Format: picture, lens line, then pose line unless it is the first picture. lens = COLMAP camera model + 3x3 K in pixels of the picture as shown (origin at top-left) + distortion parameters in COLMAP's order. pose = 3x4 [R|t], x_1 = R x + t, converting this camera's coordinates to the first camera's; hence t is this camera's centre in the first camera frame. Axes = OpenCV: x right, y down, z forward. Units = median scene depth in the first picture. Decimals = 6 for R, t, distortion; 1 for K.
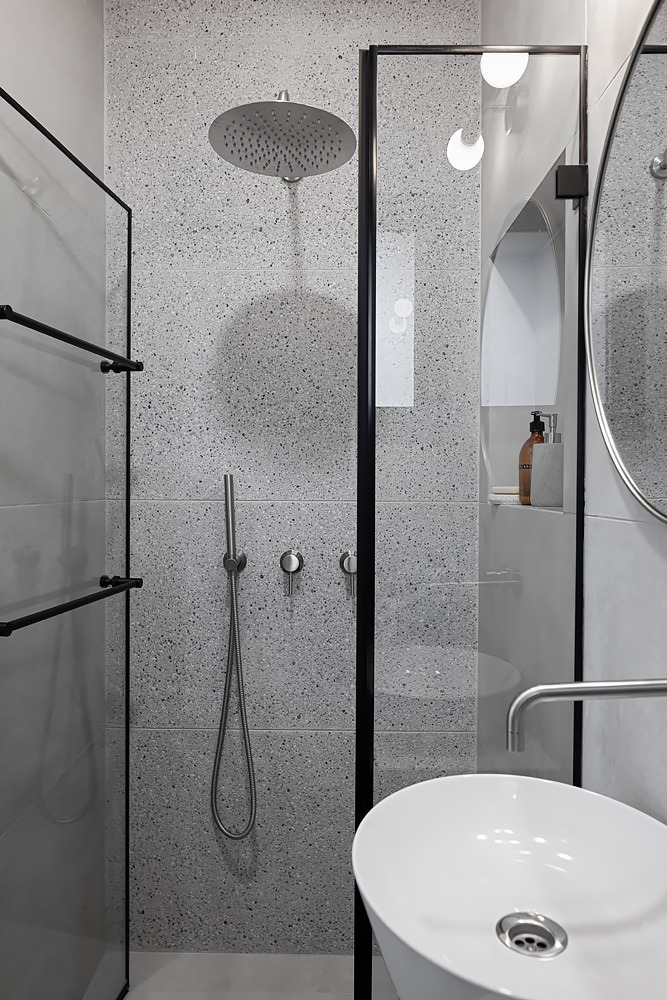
lens RADIAL K [[684.2, 0, 331.2], [0, 684.2, 499.7], [0, 0, 1]] dist [-0.009447, -0.001884]
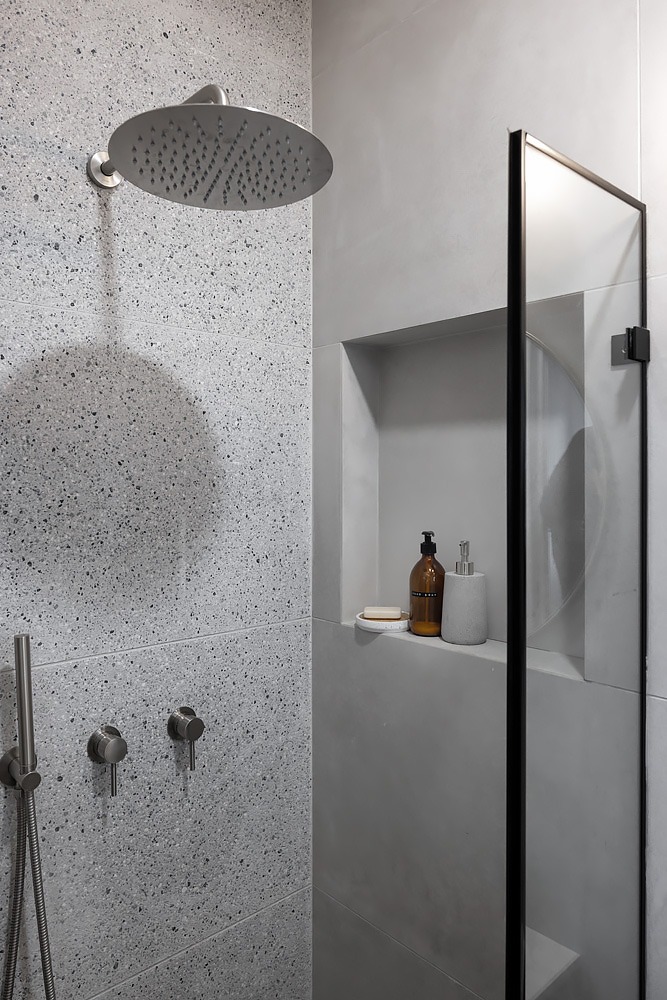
lens RADIAL K [[684.2, 0, 326.1], [0, 684.2, 479.9], [0, 0, 1]] dist [-0.009447, -0.001884]
pose [[0.740279, -0.008213, 0.672249, -0.349824], [0.017488, 0.999822, -0.007043, -0.163428], [-0.672072, 0.016970, 0.740291, 0.348527]]
